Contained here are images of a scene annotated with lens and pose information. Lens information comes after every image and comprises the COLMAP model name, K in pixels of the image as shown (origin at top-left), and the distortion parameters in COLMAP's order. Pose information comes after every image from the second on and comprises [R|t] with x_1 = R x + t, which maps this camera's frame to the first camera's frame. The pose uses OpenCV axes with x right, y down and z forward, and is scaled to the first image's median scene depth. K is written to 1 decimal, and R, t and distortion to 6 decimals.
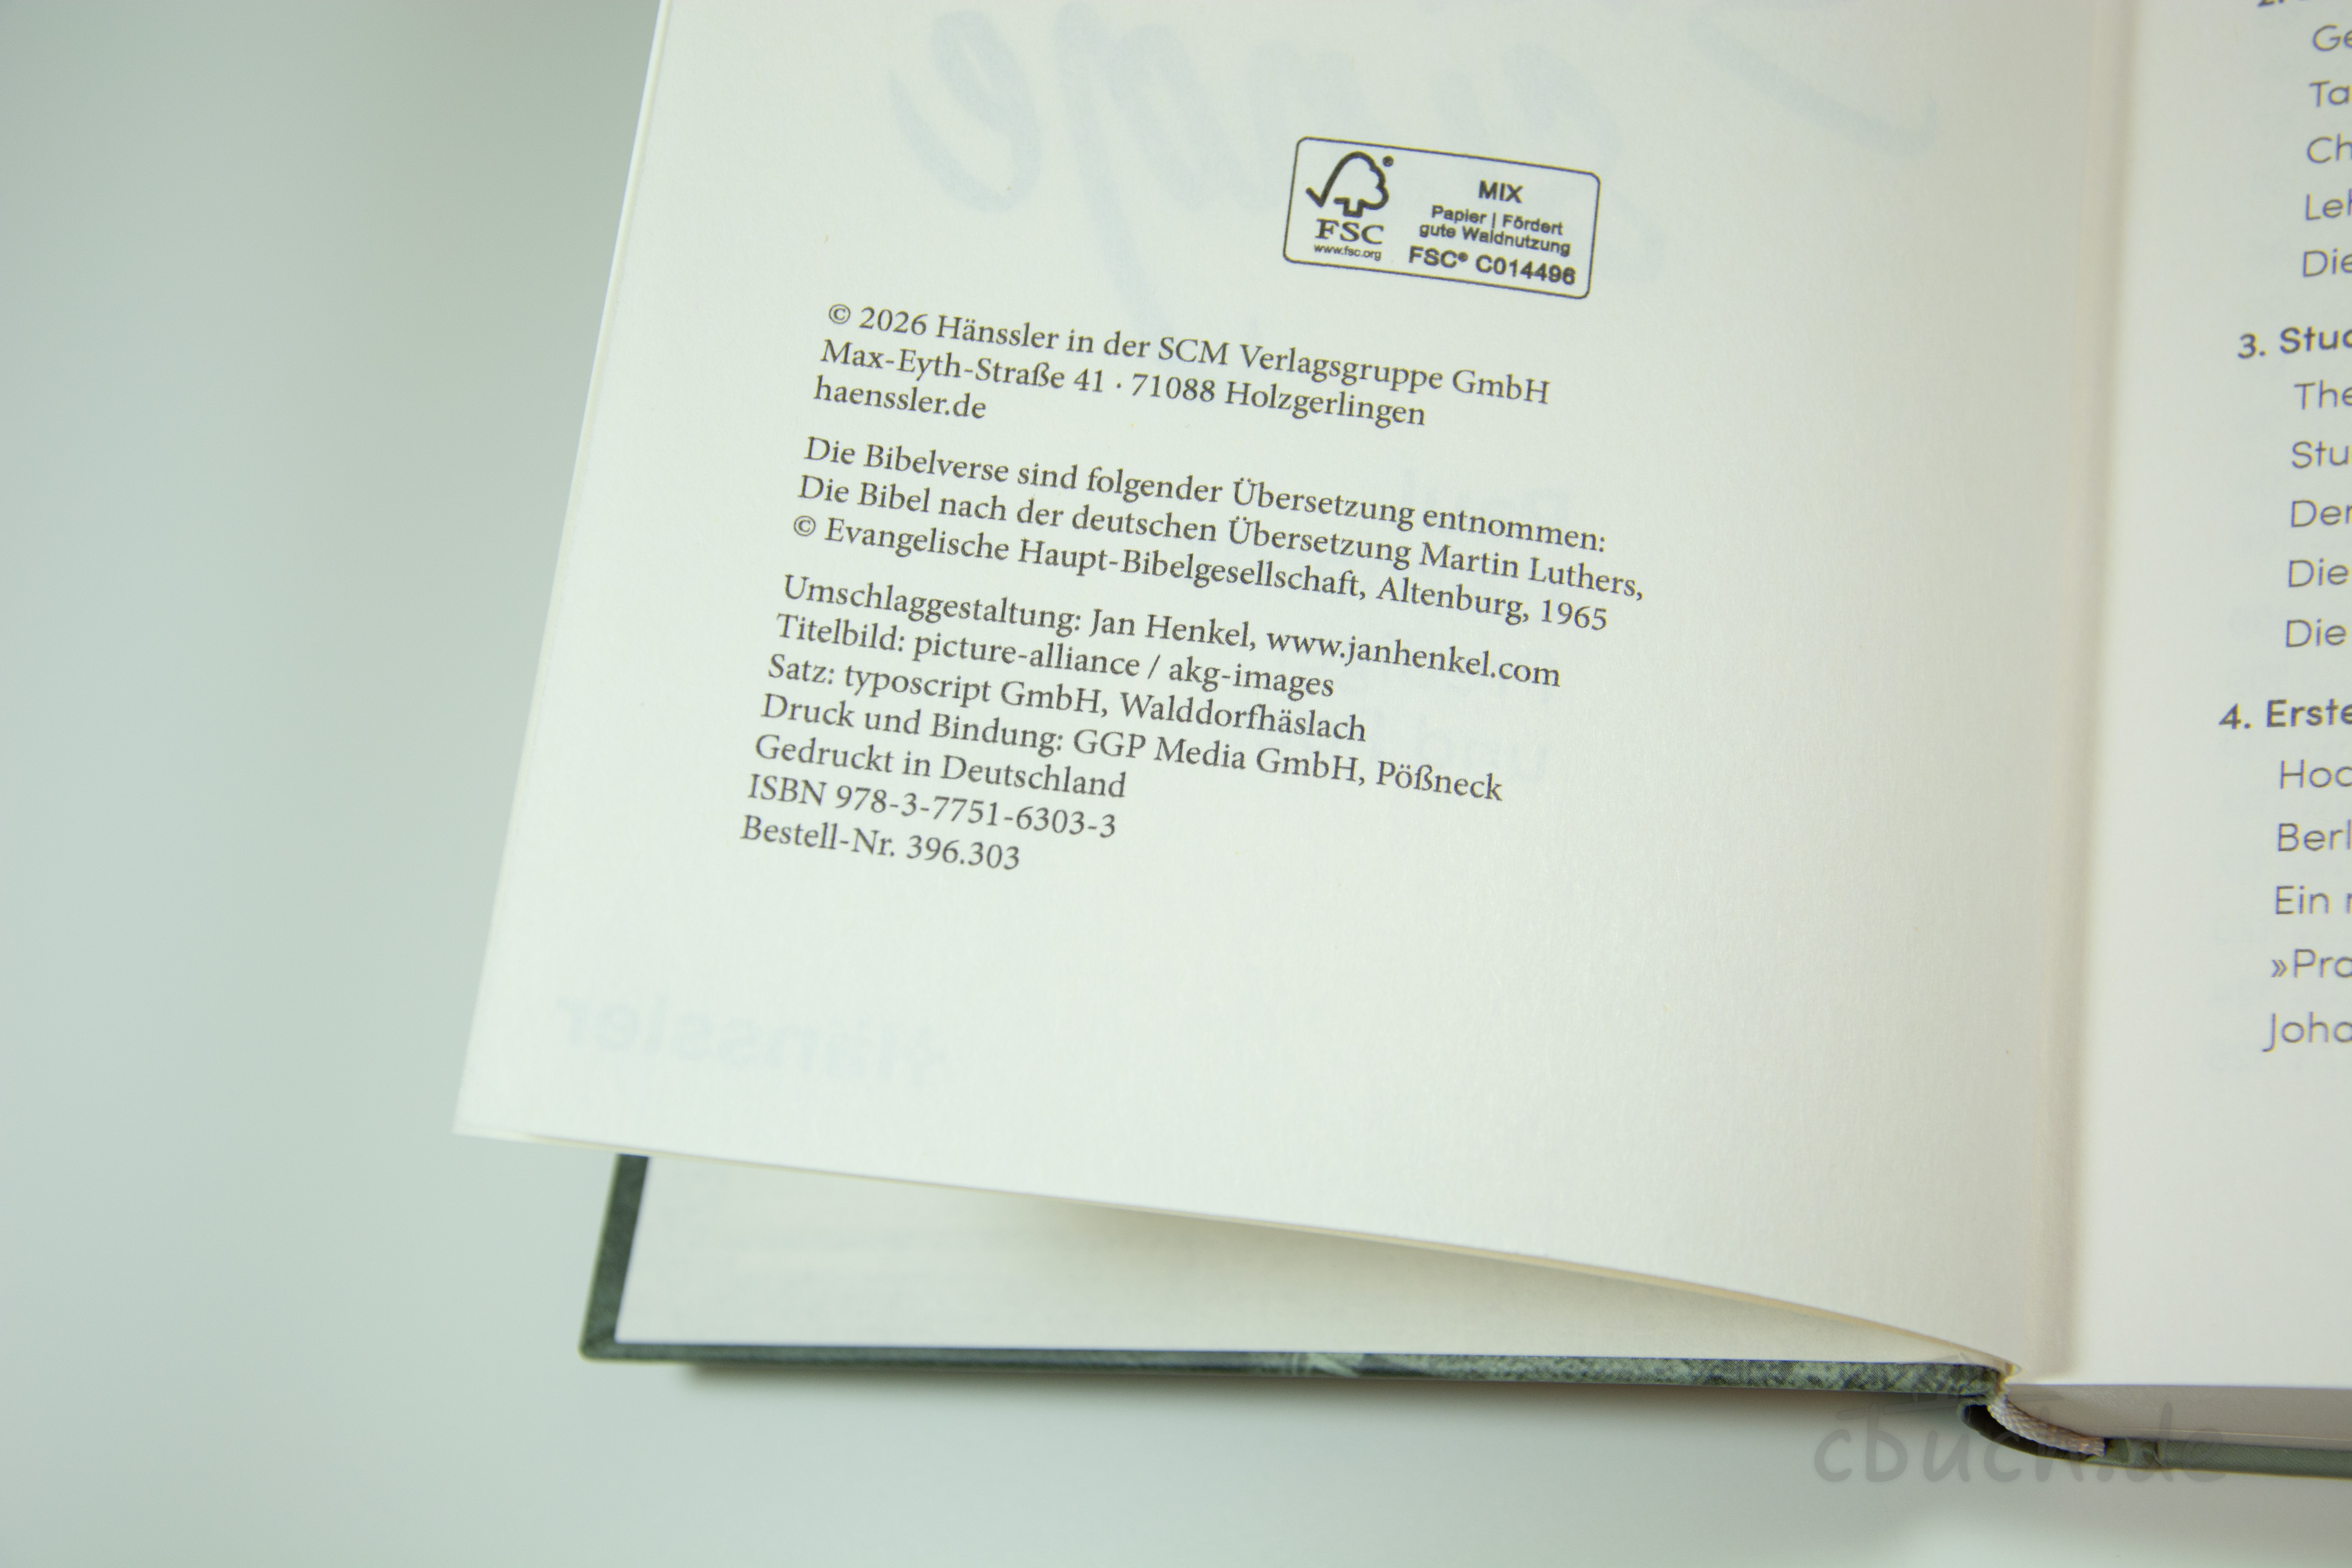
lens RADIAL K [[4477.1, 0, 1184.6], [0, 4477.1, 794.3], [0, 0, 1]] dist [0.153817, 0.000000]
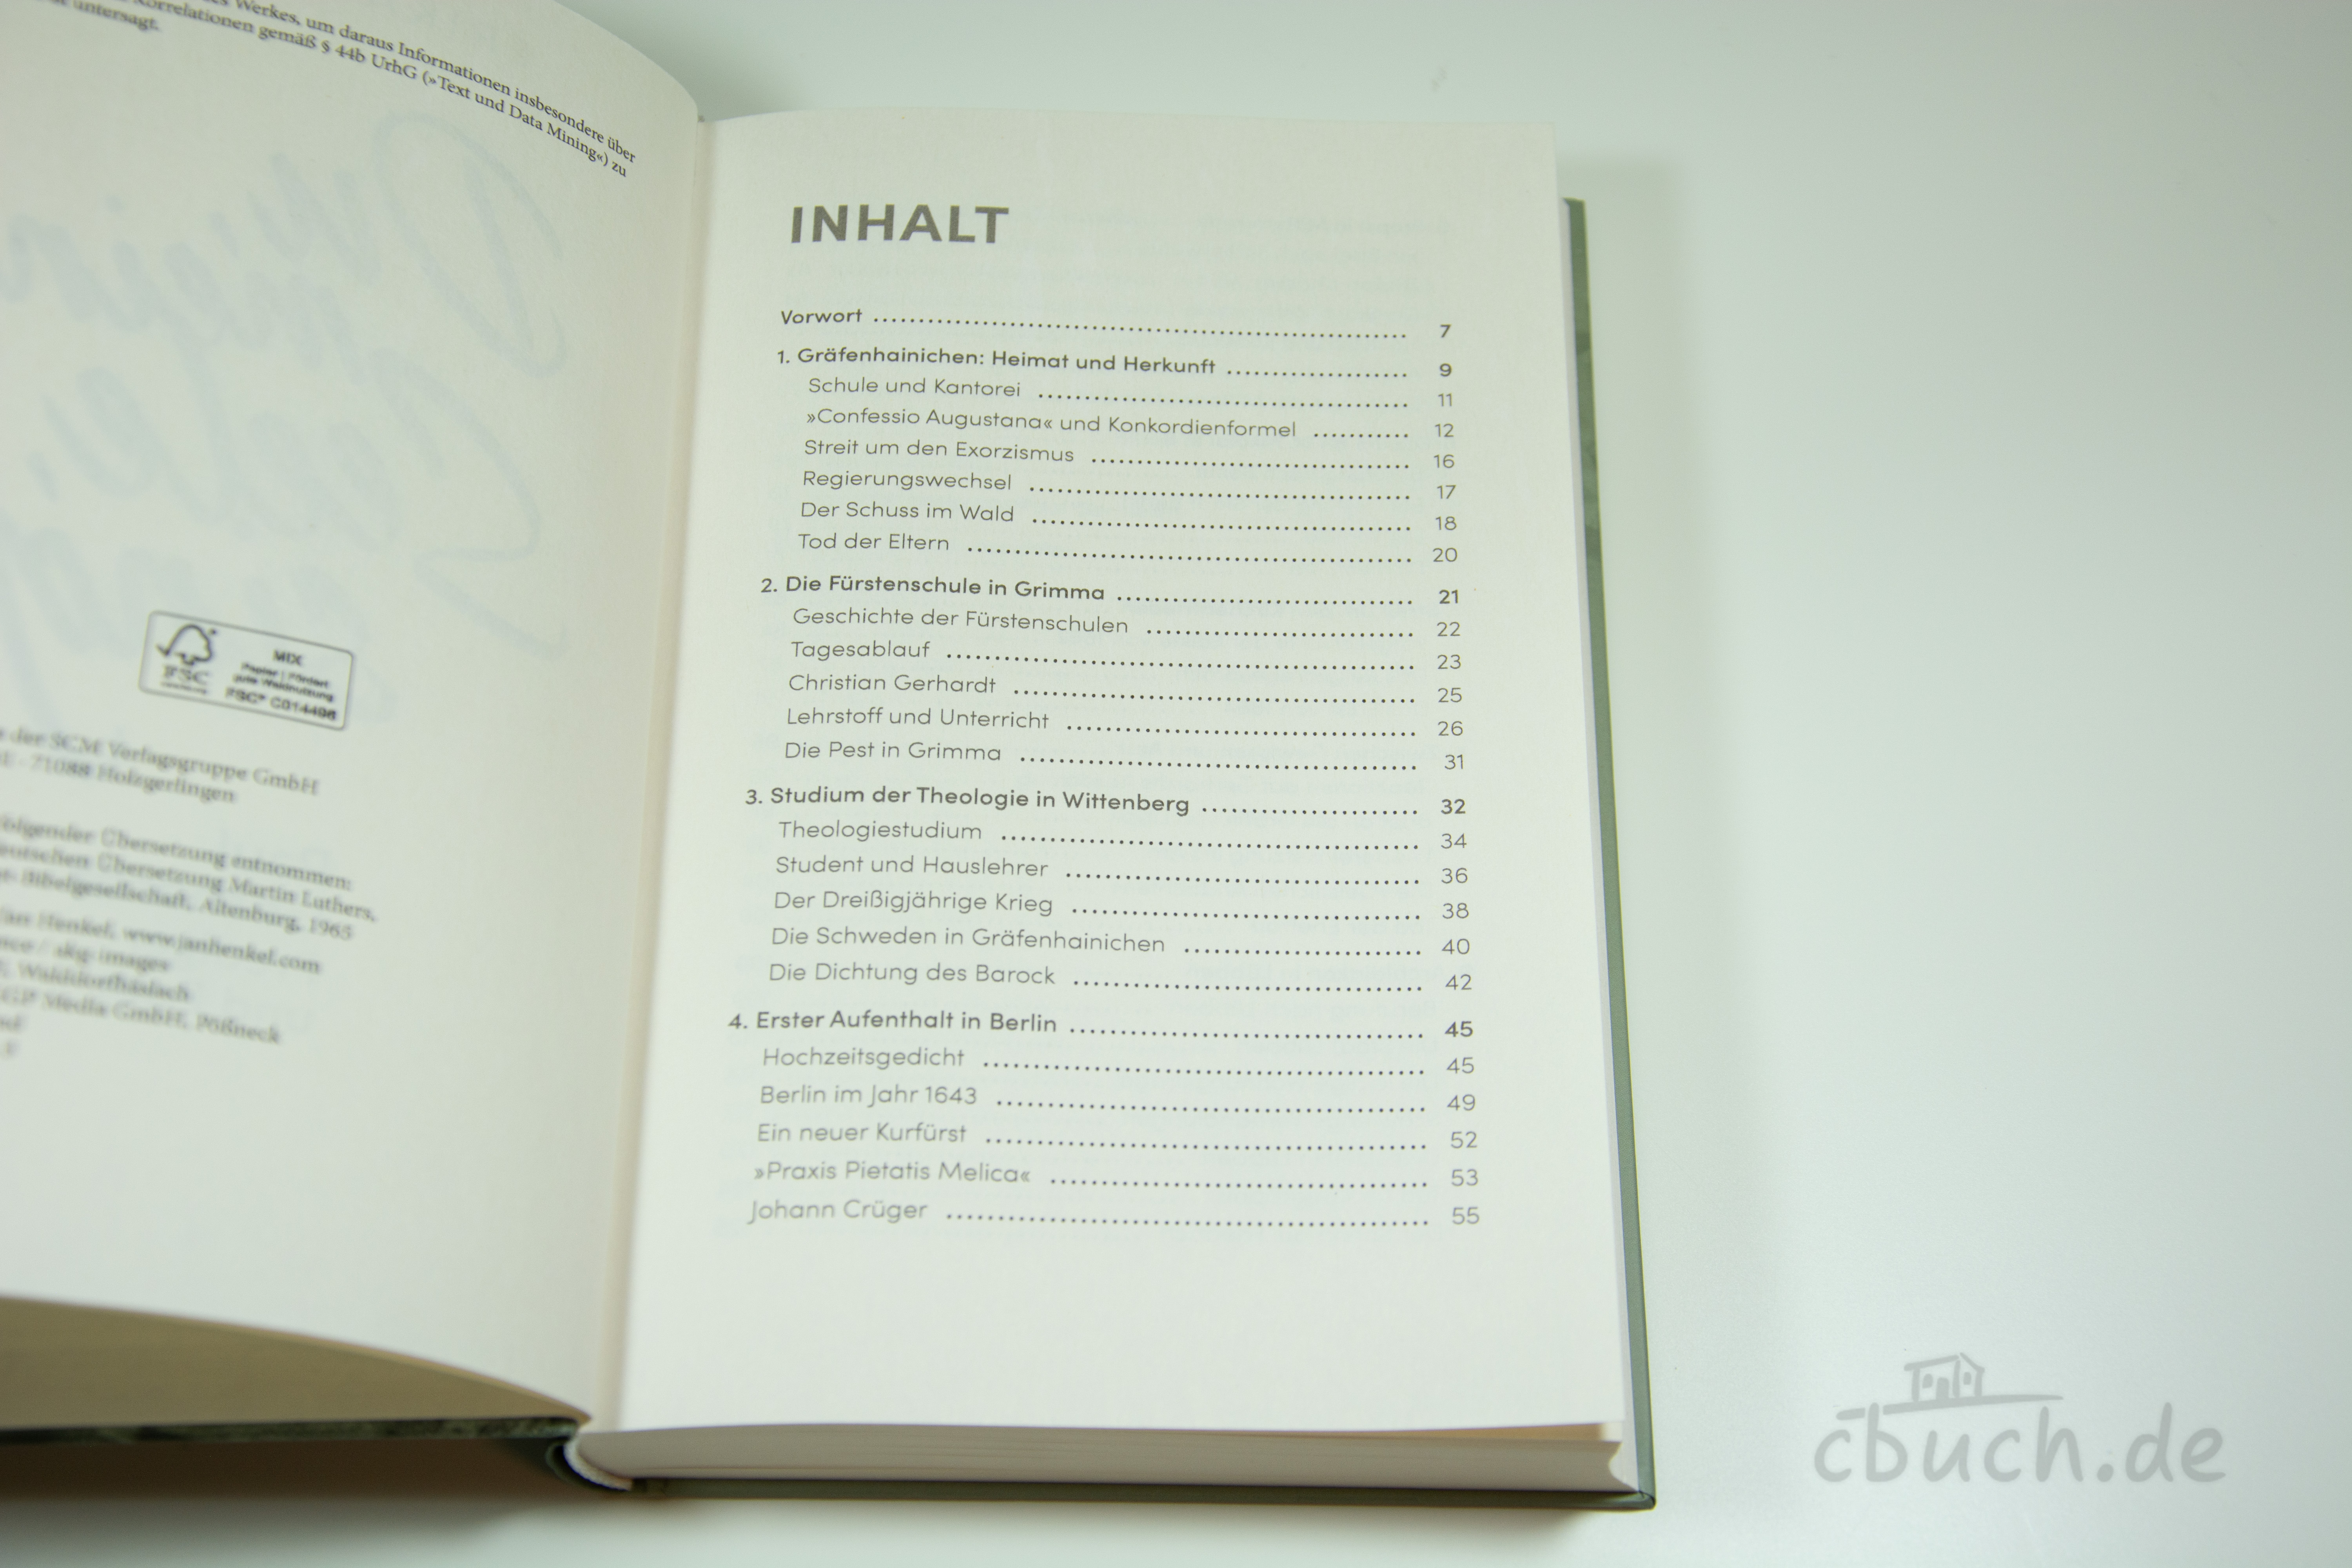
lens RADIAL K [[4300.5, 0, 1176.2], [0, 4300.5, 782.3], [0, 0, 1]] dist [-0.047148, 0.000000]
pose [[0.934530, 0.079374, 0.346920, -0.154671], [-0.031736, 0.989514, -0.140906, 0.106925], [-0.354467, 0.120670, 0.927250, -0.469612]]
